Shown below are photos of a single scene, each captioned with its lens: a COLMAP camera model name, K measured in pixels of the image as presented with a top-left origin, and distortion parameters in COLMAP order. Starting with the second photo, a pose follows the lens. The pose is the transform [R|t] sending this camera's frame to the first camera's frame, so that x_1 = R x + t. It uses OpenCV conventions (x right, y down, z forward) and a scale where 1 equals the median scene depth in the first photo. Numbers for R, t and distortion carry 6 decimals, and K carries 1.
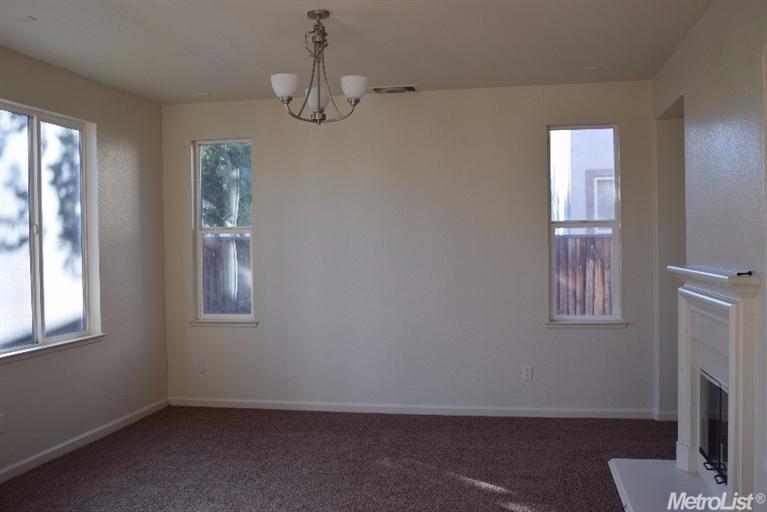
lens RADIAL K [[778.2, 0, 383.5], [0, 778.2, 256.0], [0, 0, 1]] dist [-0.061677, 0.012879]
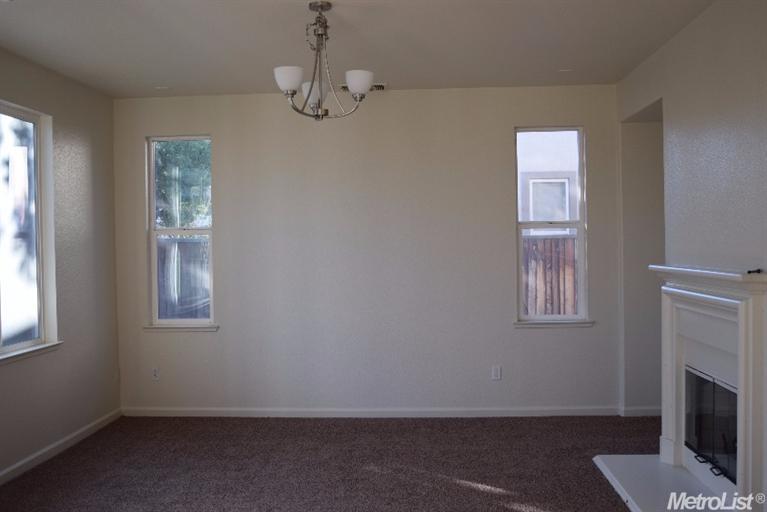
lens RADIAL K [[778.2, 0, 383.5], [0, 778.2, 256.0], [0, 0, 1]] dist [-0.061677, 0.012879]
pose [[0.991023, -0.003997, 0.133635, -0.102276], [0.004460, 0.999985, -0.003166, 0.002045], [-0.133621, 0.003733, 0.991026, 0.025892]]
